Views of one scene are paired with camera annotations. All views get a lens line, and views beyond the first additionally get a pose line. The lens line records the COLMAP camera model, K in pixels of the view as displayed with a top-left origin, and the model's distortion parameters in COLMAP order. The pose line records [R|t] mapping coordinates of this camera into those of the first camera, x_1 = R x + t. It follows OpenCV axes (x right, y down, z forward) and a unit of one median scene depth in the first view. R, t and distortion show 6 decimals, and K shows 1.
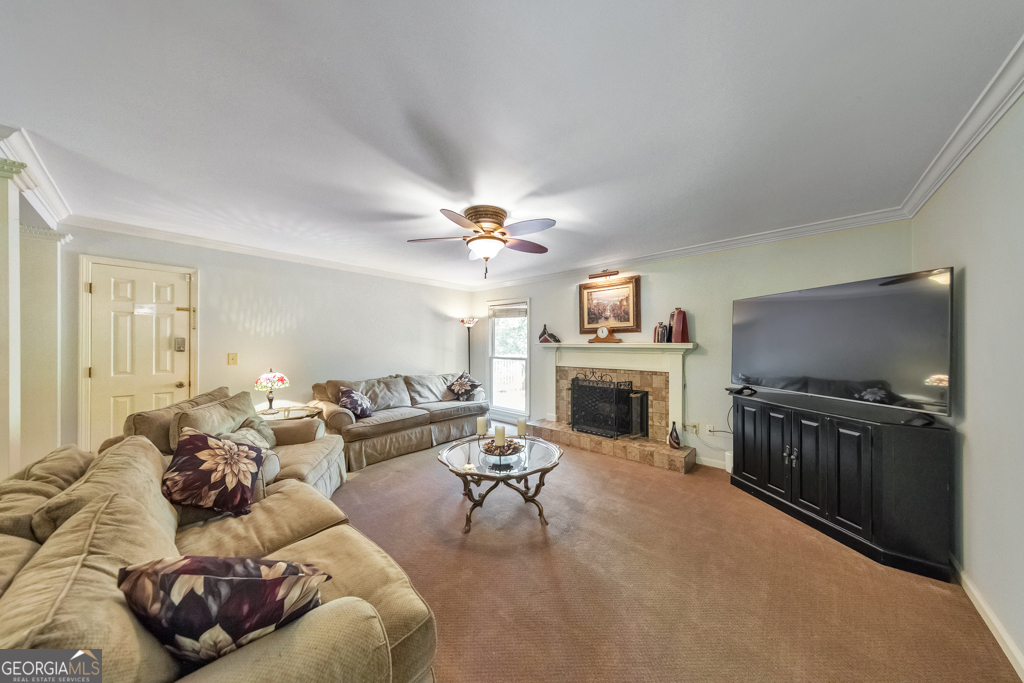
lens RADIAL K [[318.4, 0, 513.9], [0, 318.4, 344.3], [0, 0, 1]] dist [-0.000512, -0.000061]
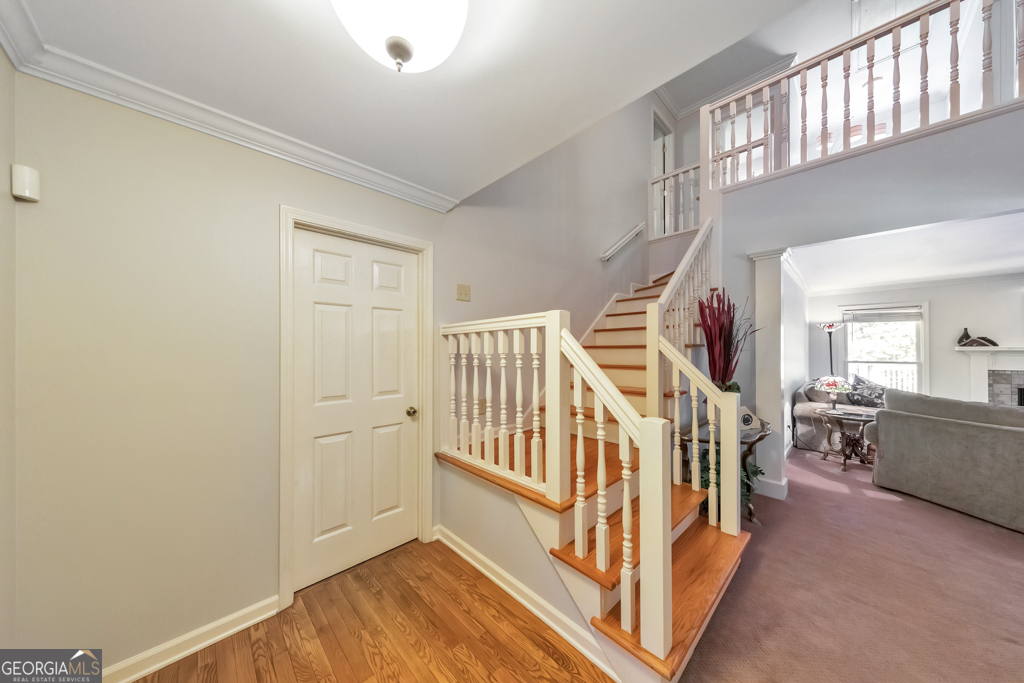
lens RADIAL K [[327.7, 0, 505.8], [0, 327.7, 347.3], [0, 0, 1]] dist [0.000076, 0.000110]
pose [[0.996231, -0.008458, -0.086324, -1.490768], [0.007970, 0.999950, -0.006000, -0.008943], [0.086370, 0.005289, 0.996249, -0.163496]]
